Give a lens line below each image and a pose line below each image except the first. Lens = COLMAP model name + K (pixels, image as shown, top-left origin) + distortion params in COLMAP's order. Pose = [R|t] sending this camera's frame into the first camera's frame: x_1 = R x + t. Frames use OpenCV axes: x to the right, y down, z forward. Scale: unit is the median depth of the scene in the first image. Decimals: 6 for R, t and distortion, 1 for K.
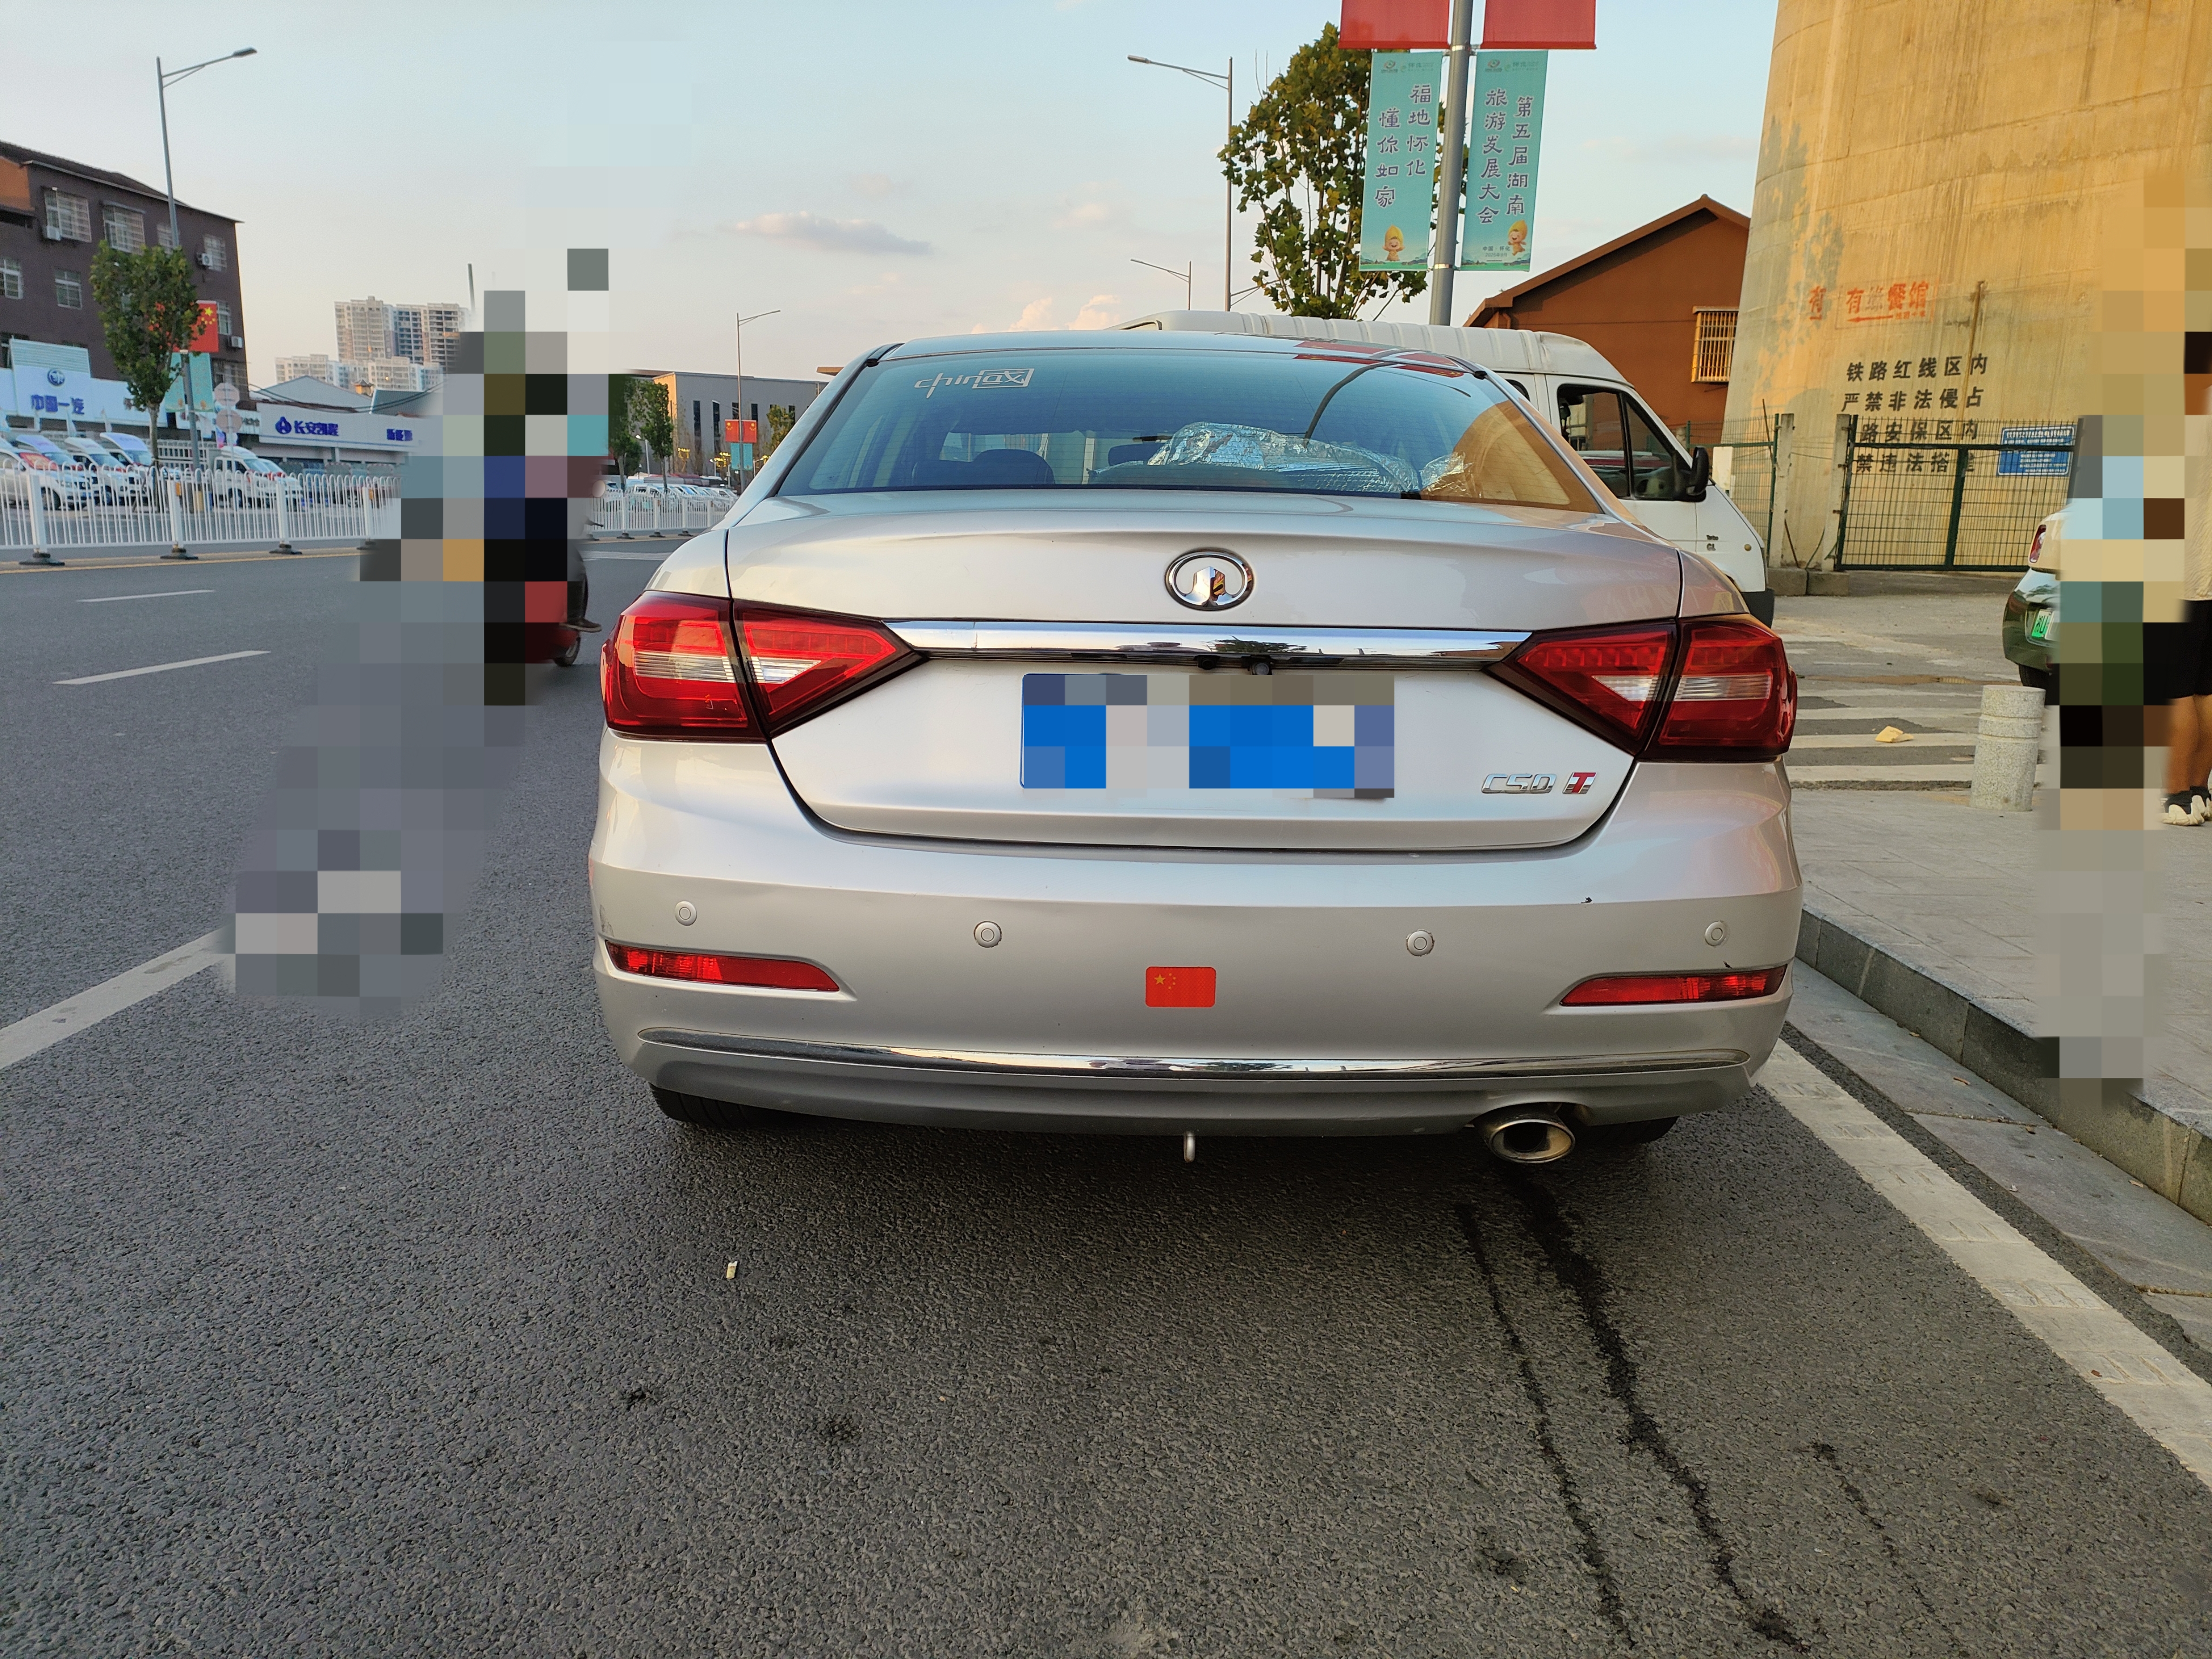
lens RADIAL K [[1625.3, 0, 1103.5], [0, 1625.3, 826.5], [0, 0, 1]] dist [0.055034, -0.036804]
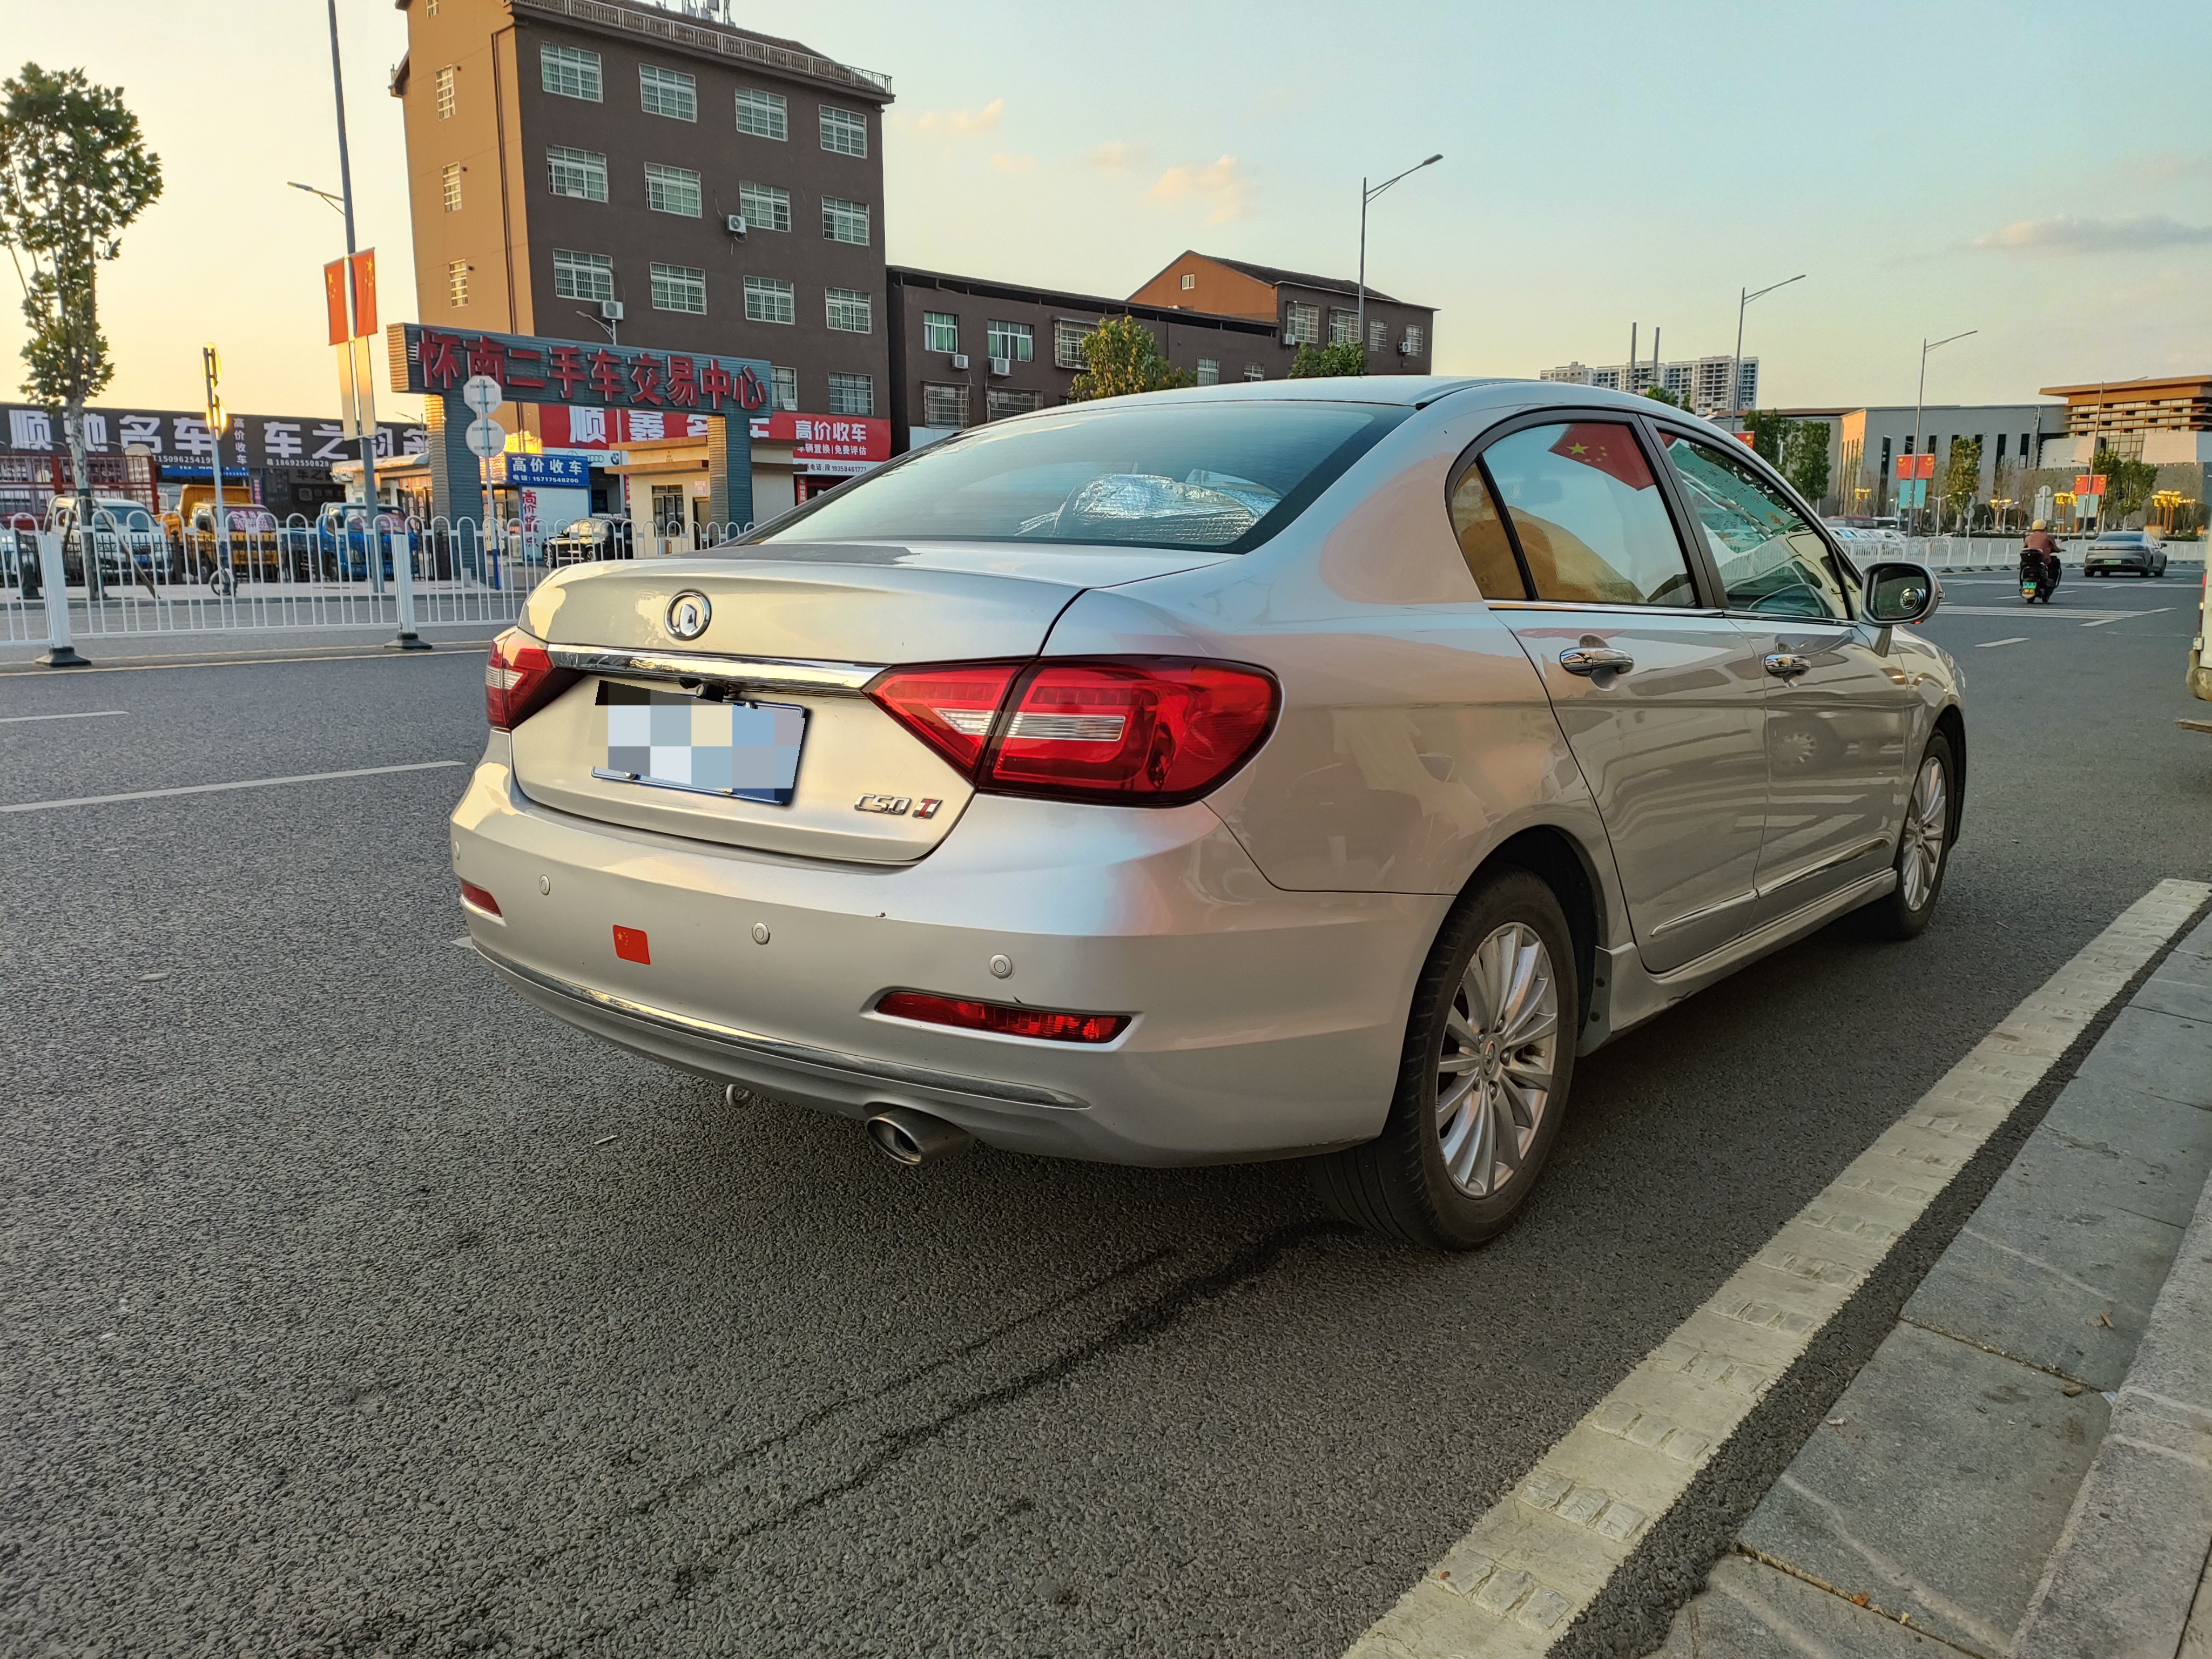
lens RADIAL K [[1620.3, 0, 1106.0], [0, 1620.3, 829.5], [0, 0, 1]] dist [0.102258, -0.118639]
pose [[0.776653, 0.088391, -0.623696, 0.098426], [-0.105222, 0.994399, 0.009902, -0.003385], [0.621079, 0.057936, 0.781604, 0.023193]]
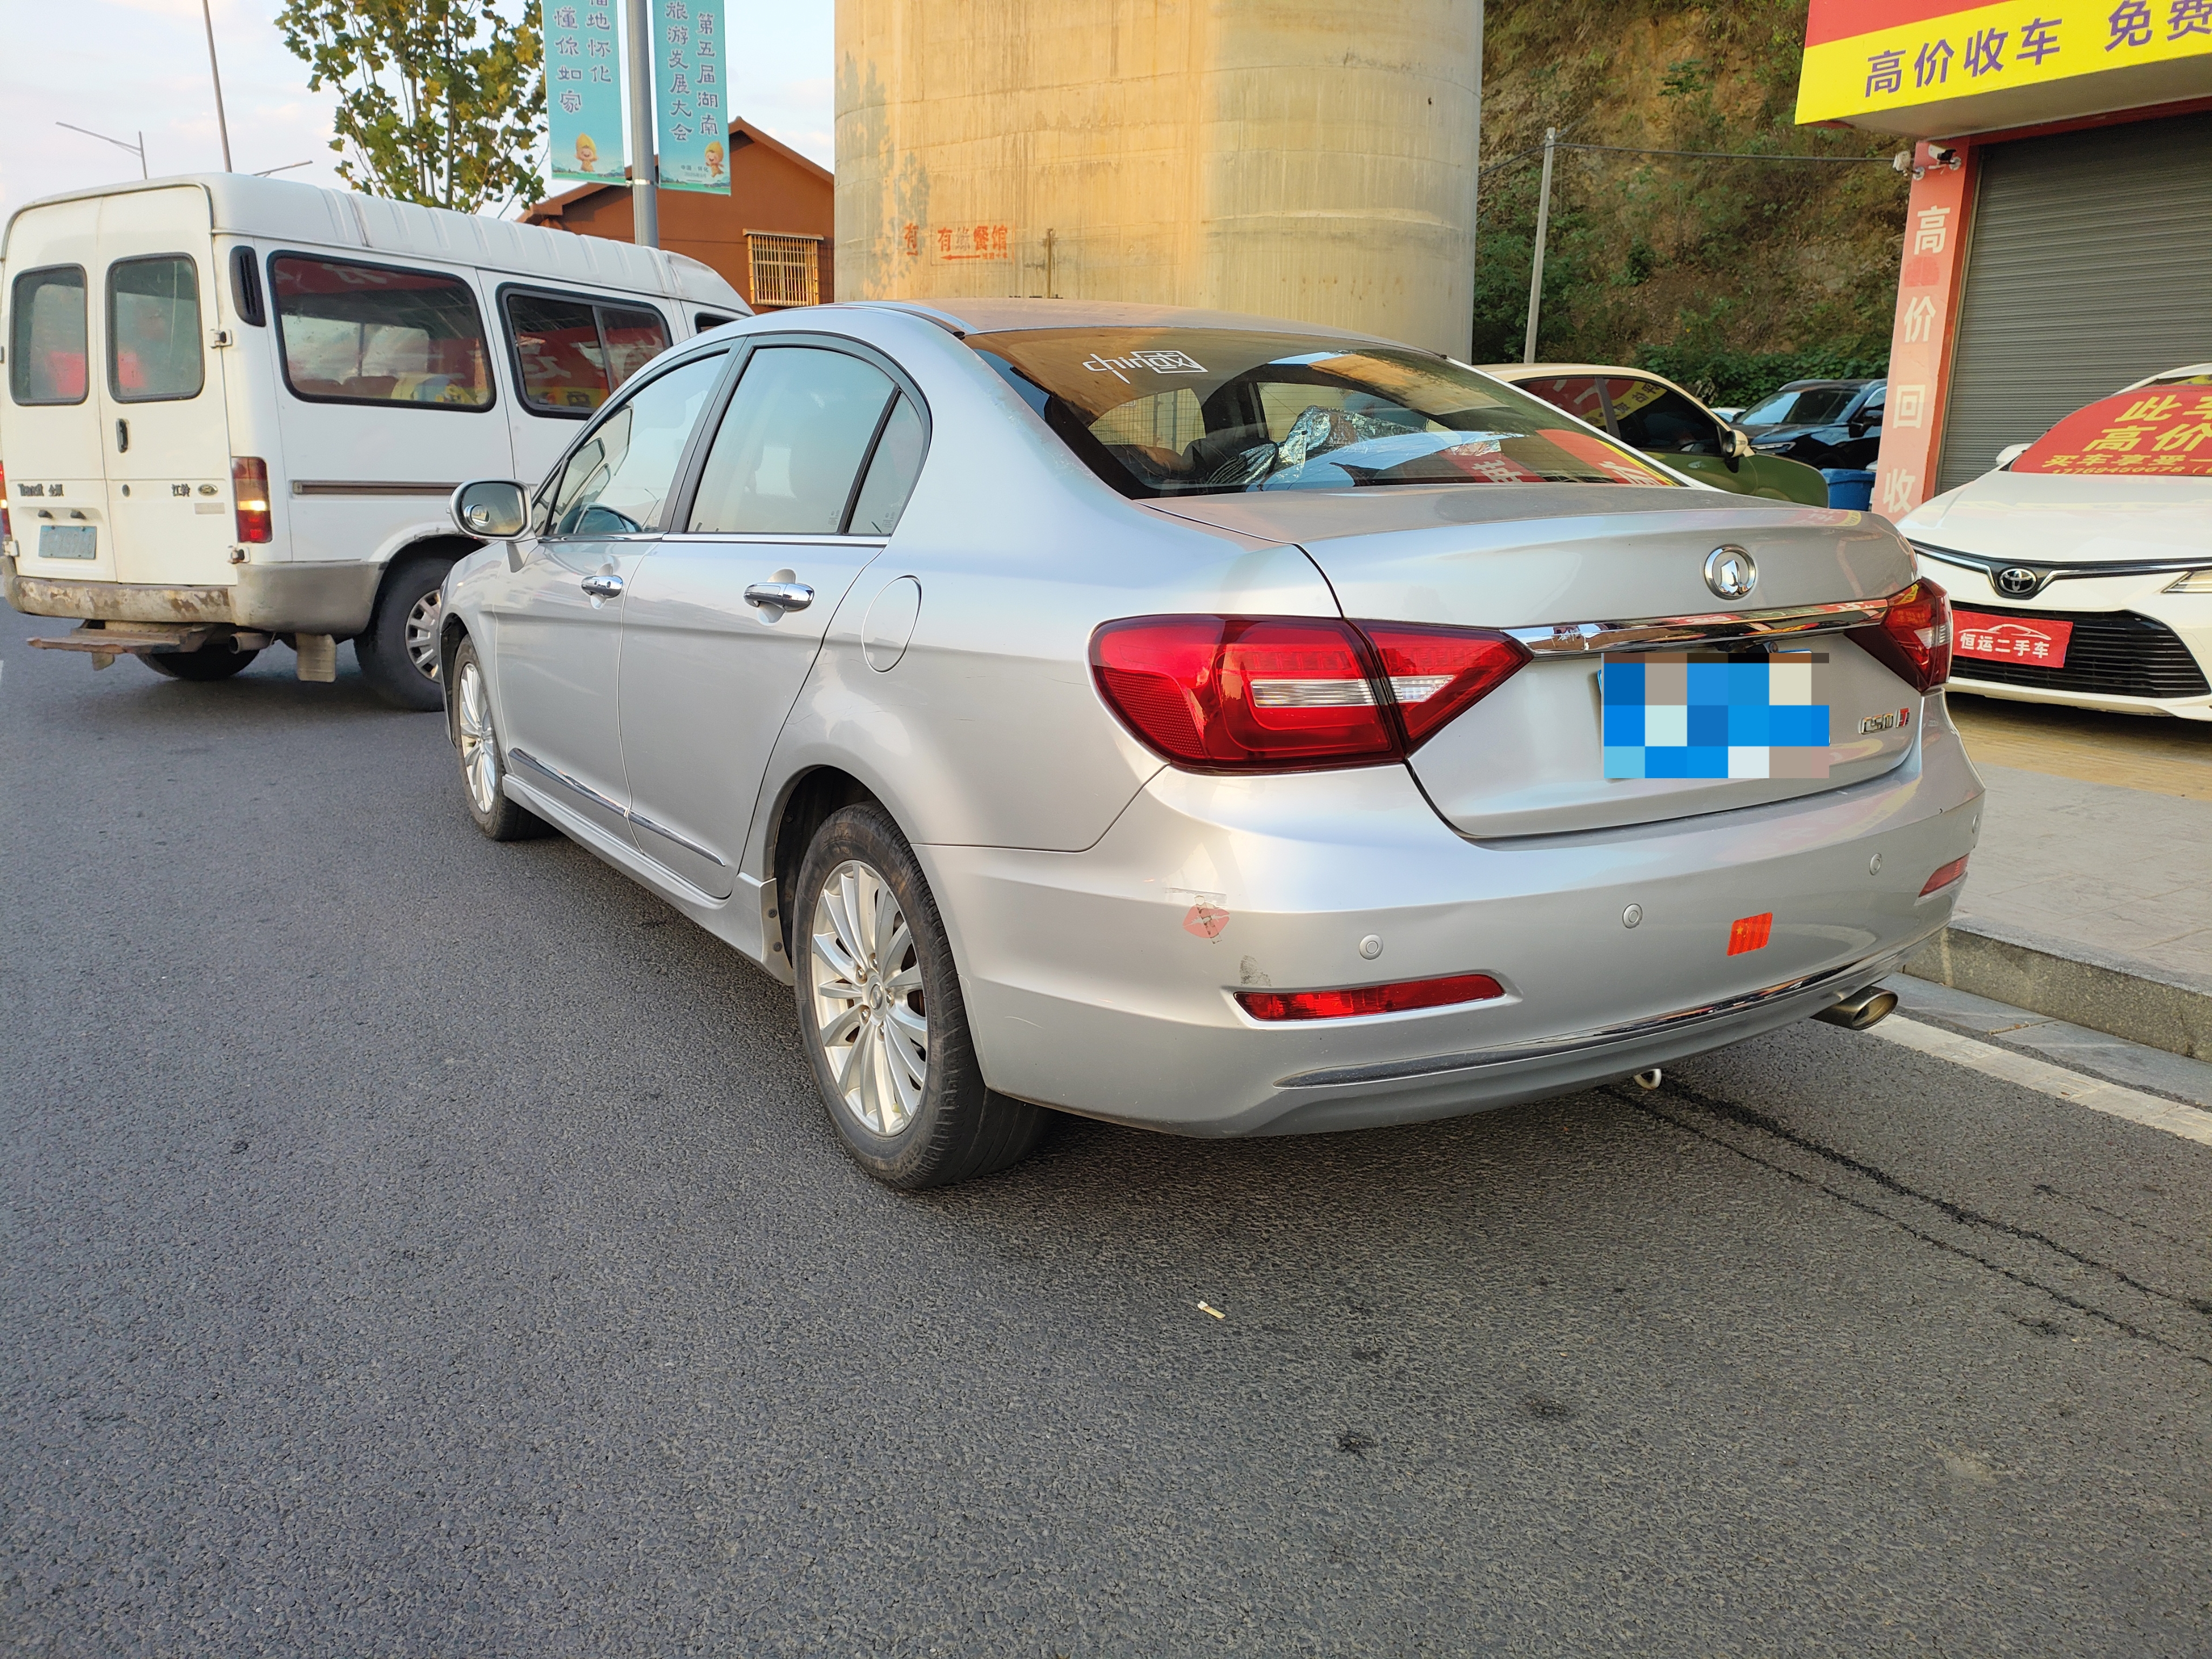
lens RADIAL K [[1620.3, 0, 1106.0], [0, 1620.3, 829.5], [0, 0, 1]] dist [0.102258, -0.118639]
pose [[0.839504, -0.139119, 0.525241, -0.083178], [0.112877, 0.990231, 0.081866, -0.010583], [-0.531499, -0.009439, 0.847006, 0.024566]]
